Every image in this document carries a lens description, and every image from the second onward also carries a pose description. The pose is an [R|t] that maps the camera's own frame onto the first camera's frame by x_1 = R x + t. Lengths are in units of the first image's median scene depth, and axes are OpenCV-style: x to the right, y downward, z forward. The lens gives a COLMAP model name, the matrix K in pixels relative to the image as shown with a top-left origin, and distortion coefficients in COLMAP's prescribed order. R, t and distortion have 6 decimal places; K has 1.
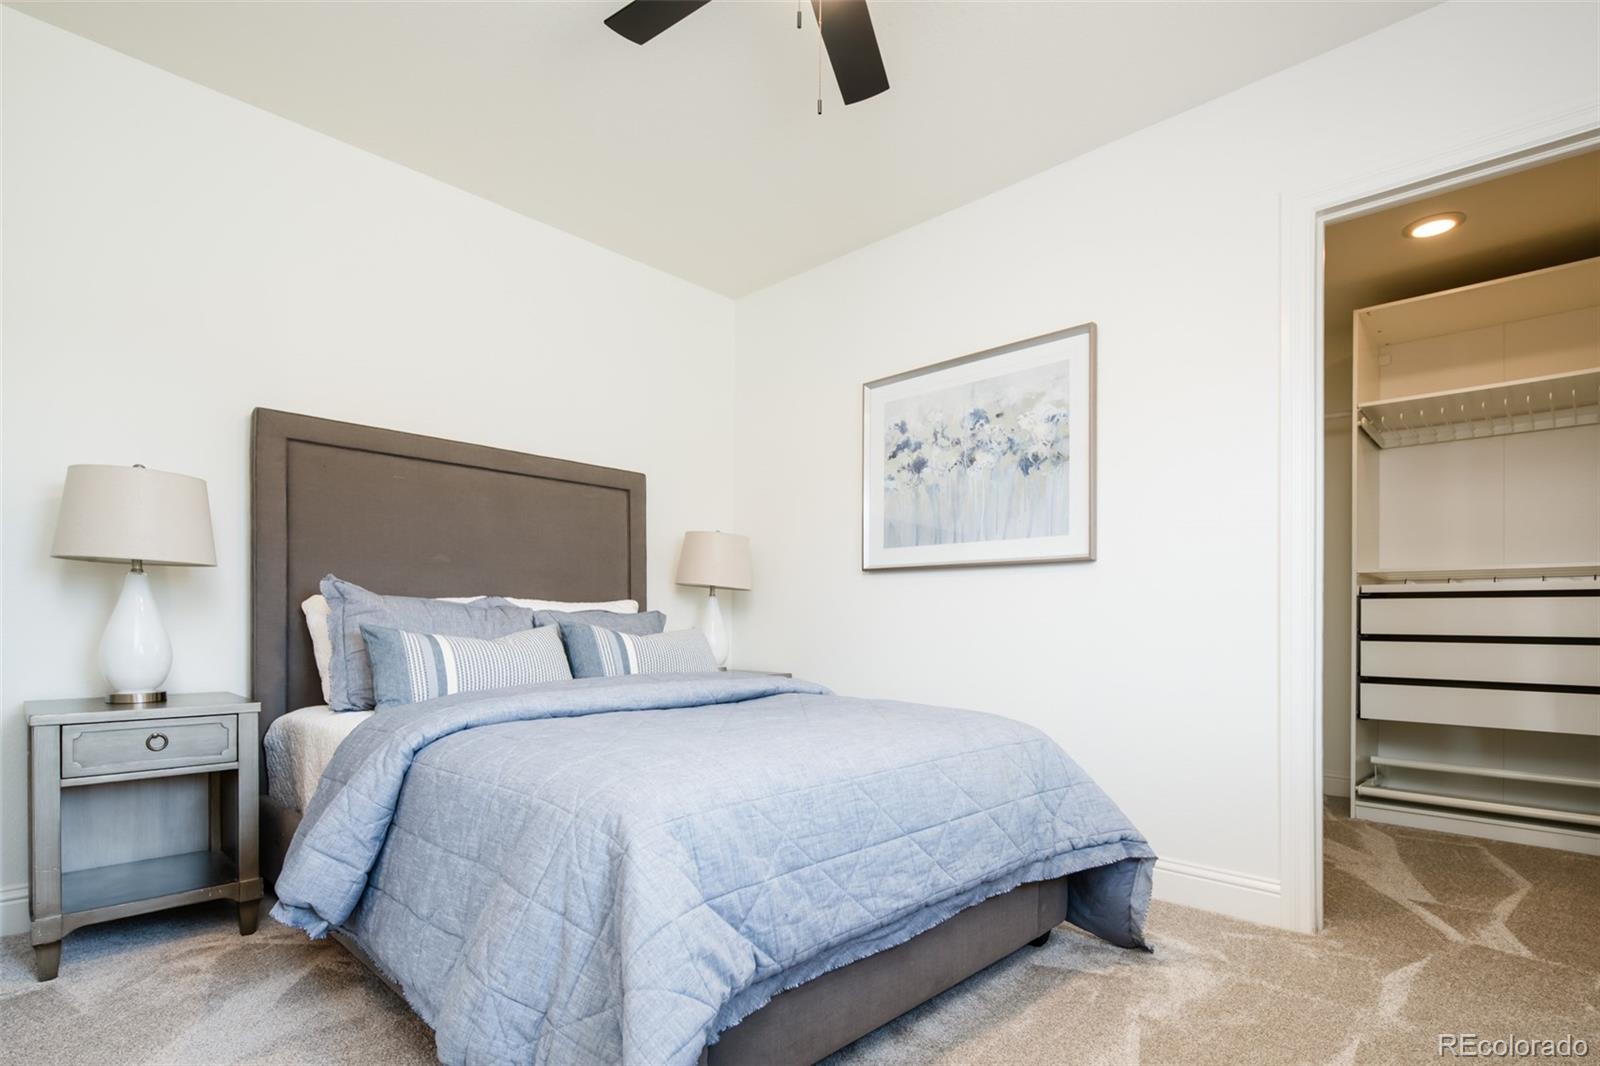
lens RADIAL K [[796.2, 0, 803.9], [0, 796.2, 617.7], [0, 0, 1]] dist [-0.000139, -0.001174]
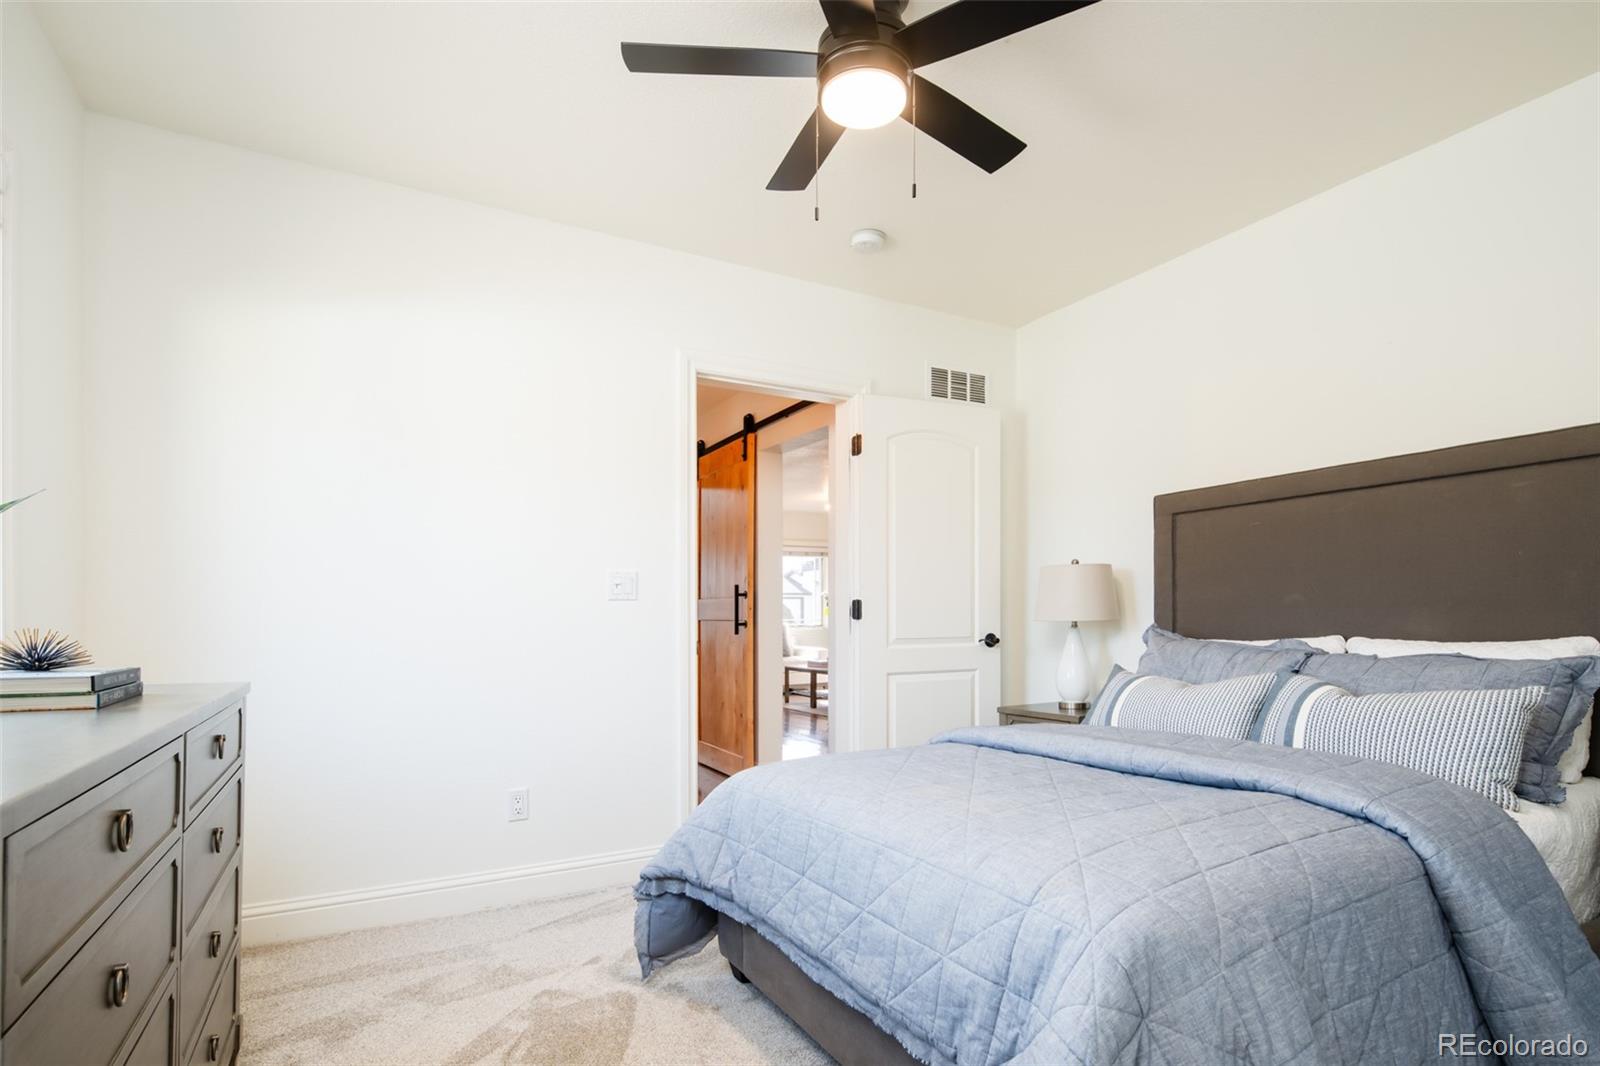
lens RADIAL K [[796.2, 0, 803.9], [0, 796.2, 617.7], [0, 0, 1]] dist [-0.000139, -0.001174]
pose [[-0.283784, -0.011682, -0.958817, 0.844395], [0.010079, 0.999834, -0.015165, -0.055192], [0.958835, -0.013968, -0.283619, 0.925161]]
